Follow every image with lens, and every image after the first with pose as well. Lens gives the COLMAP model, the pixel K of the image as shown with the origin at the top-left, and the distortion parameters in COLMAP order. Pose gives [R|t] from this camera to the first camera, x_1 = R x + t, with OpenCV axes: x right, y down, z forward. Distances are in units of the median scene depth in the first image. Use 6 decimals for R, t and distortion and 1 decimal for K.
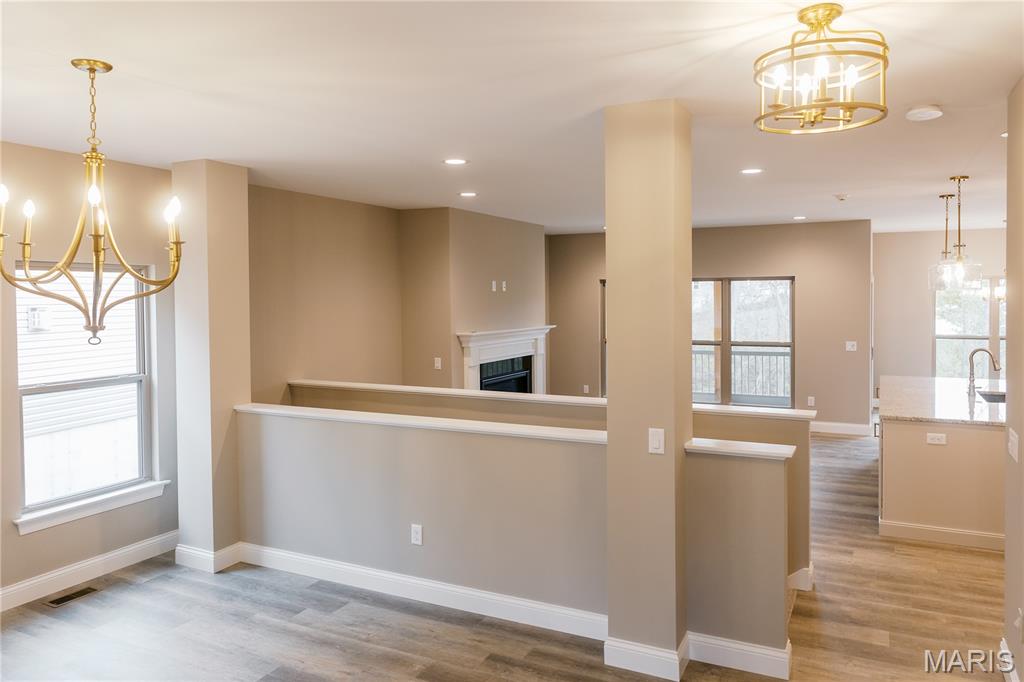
lens RADIAL K [[712.0, 0, 519.6], [0, 712.0, 313.3], [0, 0, 1]] dist [0.004720, 0.001589]
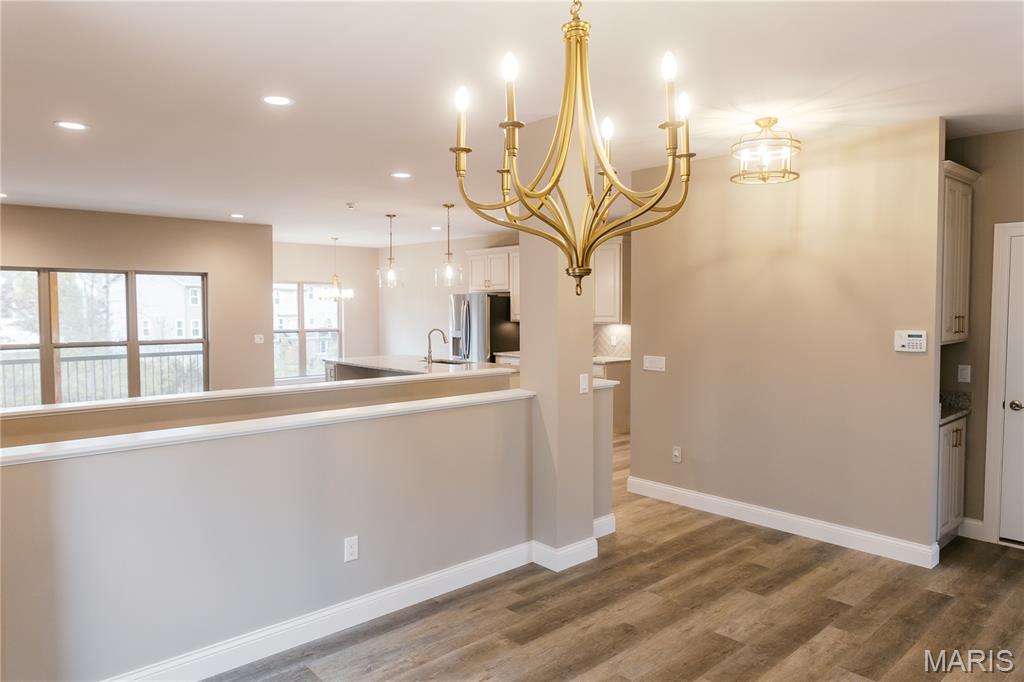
lens RADIAL K [[691.6, 0, 510.3], [0, 691.6, 334.0], [0, 0, 1]] dist [0.000483, 0.000923]
pose [[0.354489, -0.032502, 0.934495, -0.822343], [0.022691, 0.999400, 0.026151, 0.040581], [-0.934785, 0.011935, 0.355014, 0.527691]]
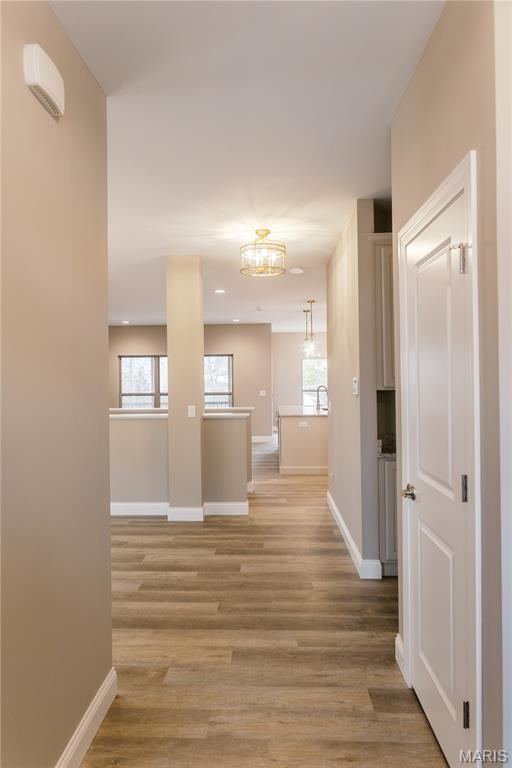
lens RADIAL K [[518.7, 0, 241.2], [0, 518.7, 387.1], [0, 0, 1]] dist [0.000483, 0.000923]
pose [[0.916856, -0.007776, 0.399142, -0.234782], [0.014099, 0.999817, -0.012907, 0.100204], [-0.398969, 0.017461, 0.916798, -0.400390]]
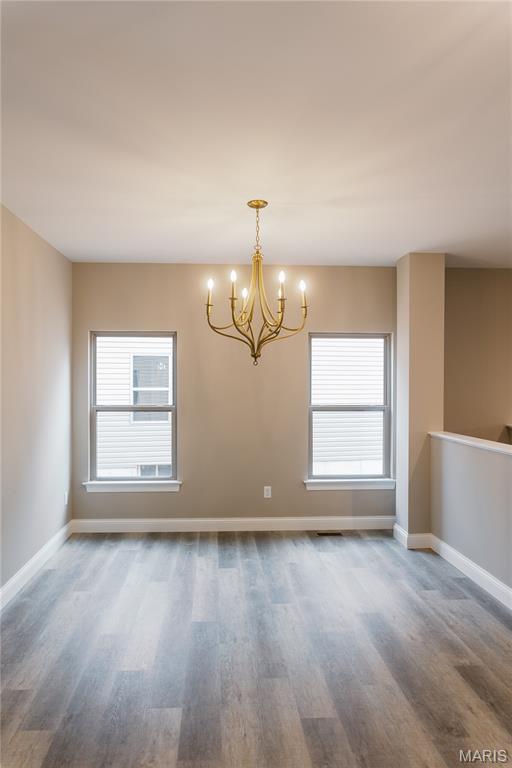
lens RADIAL K [[518.7, 0, 241.2], [0, 518.7, 387.1], [0, 0, 1]] dist [0.000483, 0.000923]
pose [[0.495155, 0.018433, -0.868609, 0.312238], [-0.030993, 0.999513, 0.003543, 0.060591], [0.868252, 0.025166, 0.495485, 0.228840]]
